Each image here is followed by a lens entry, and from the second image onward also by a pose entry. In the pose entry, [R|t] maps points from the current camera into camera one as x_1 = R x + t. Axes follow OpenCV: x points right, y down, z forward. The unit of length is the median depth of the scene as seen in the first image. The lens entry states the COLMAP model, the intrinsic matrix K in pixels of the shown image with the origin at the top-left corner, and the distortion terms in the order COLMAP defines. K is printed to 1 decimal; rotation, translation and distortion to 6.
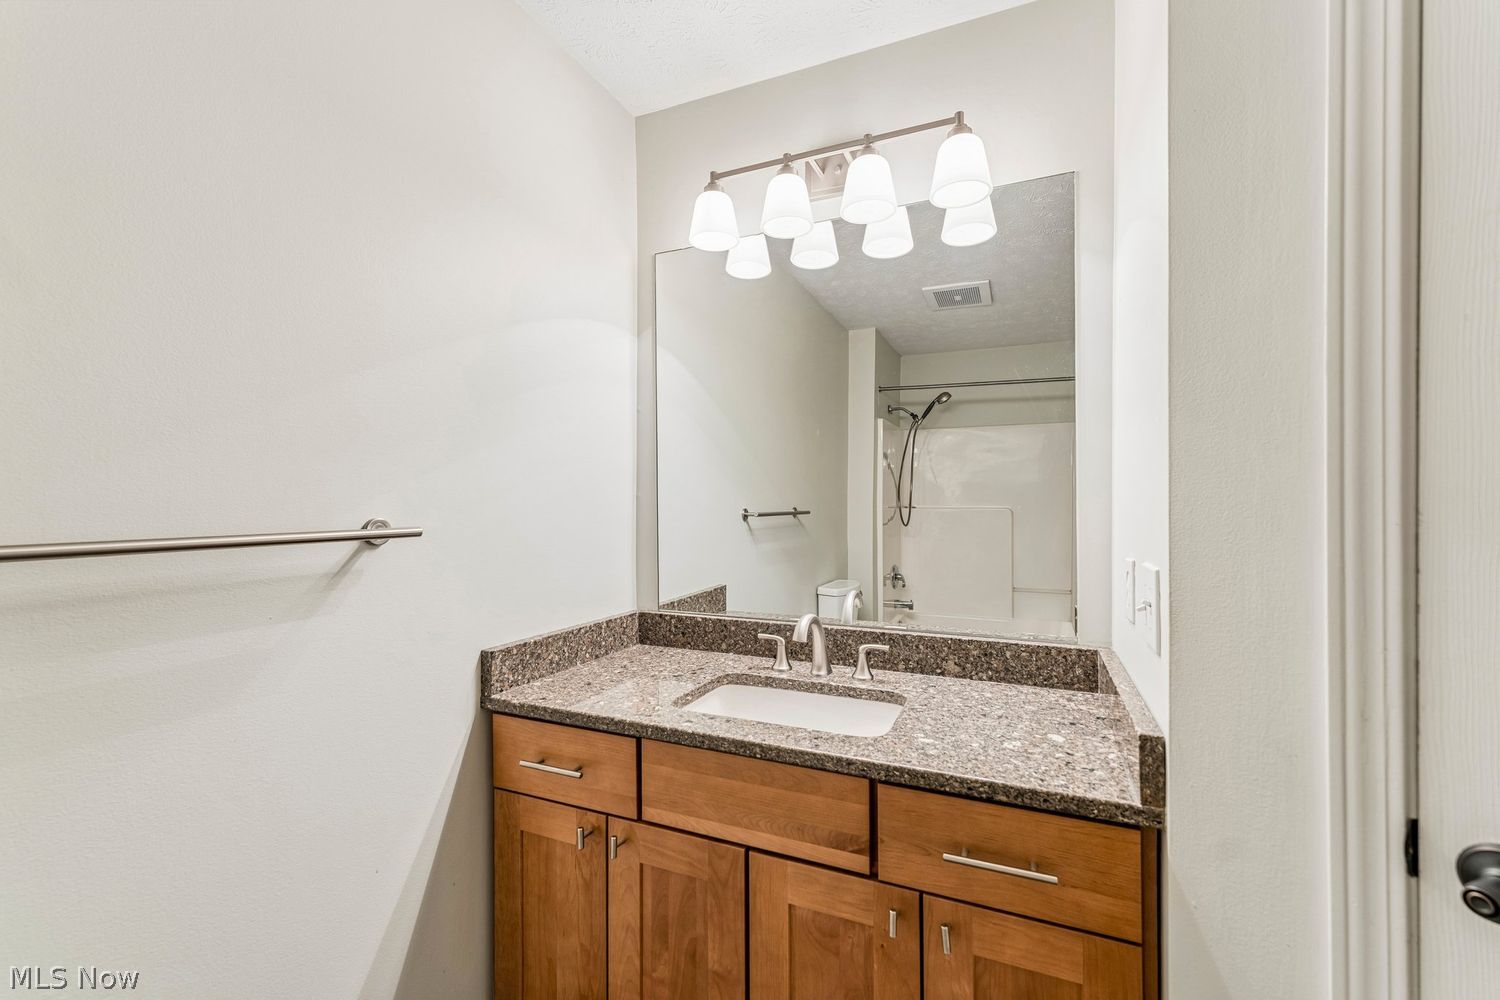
lens RADIAL K [[636.1, 0, 758.3], [0, 636.1, 492.5], [0, 0, 1]] dist [0.010069, 0.000206]
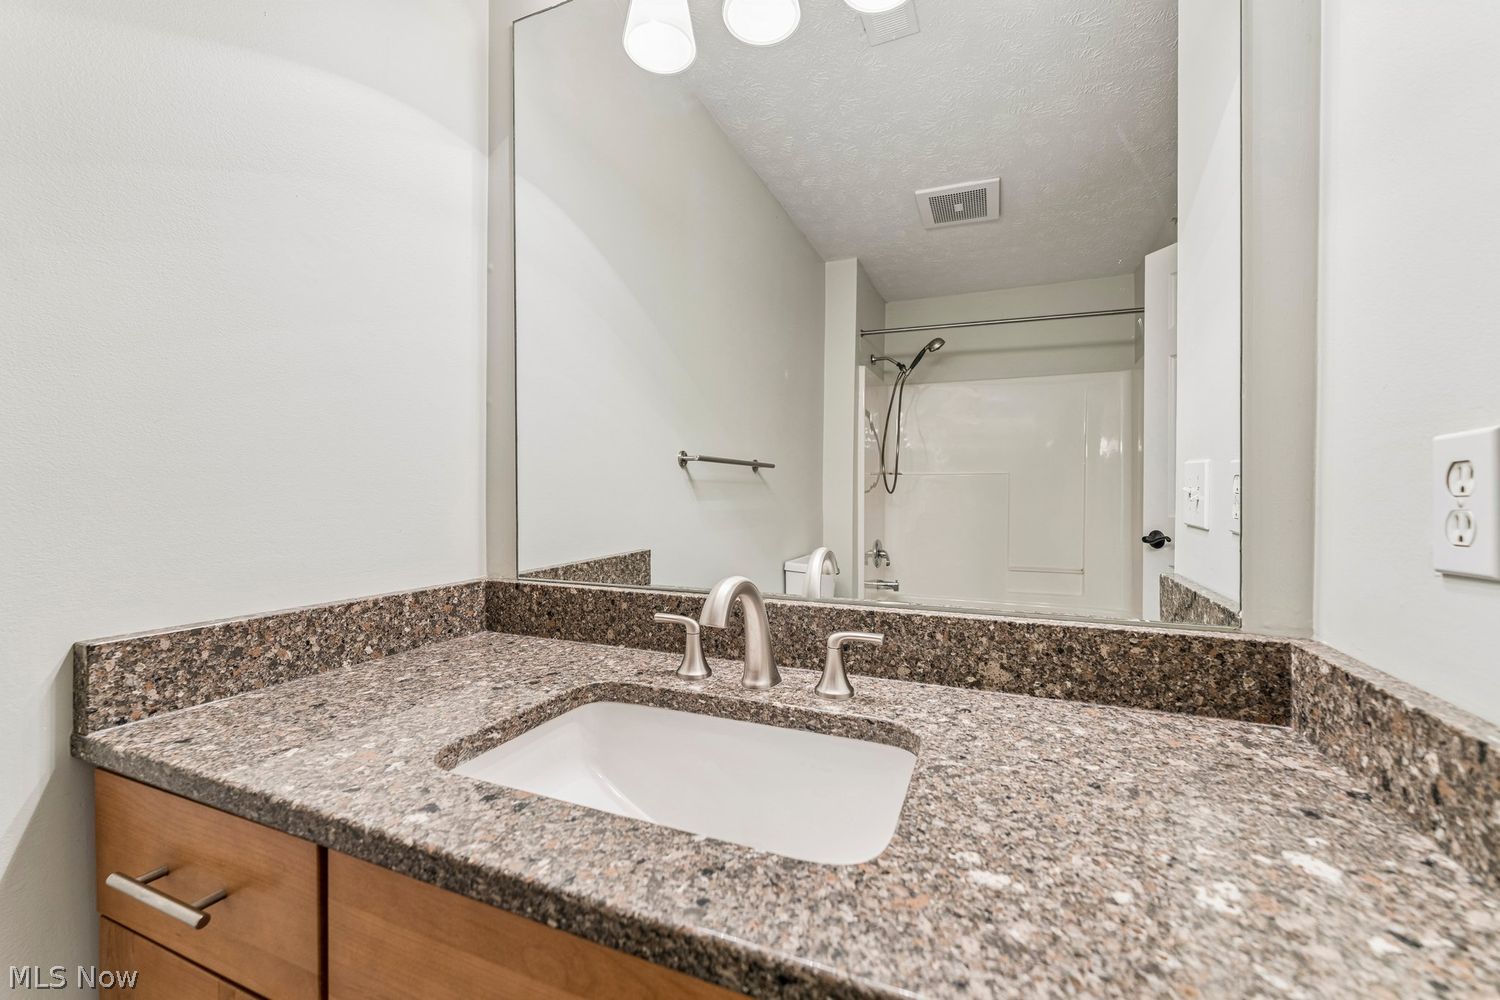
lens RADIAL K [[616.5, 0, 741.2], [0, 616.5, 496.9], [0, 0, 1]] dist [0.000613, -0.000060]
pose [[0.999999, 0.000887, -0.000517, 0.083618], [-0.000876, 0.999784, 0.020778, 0.110947], [0.000536, -0.020778, 0.999784, 0.469659]]
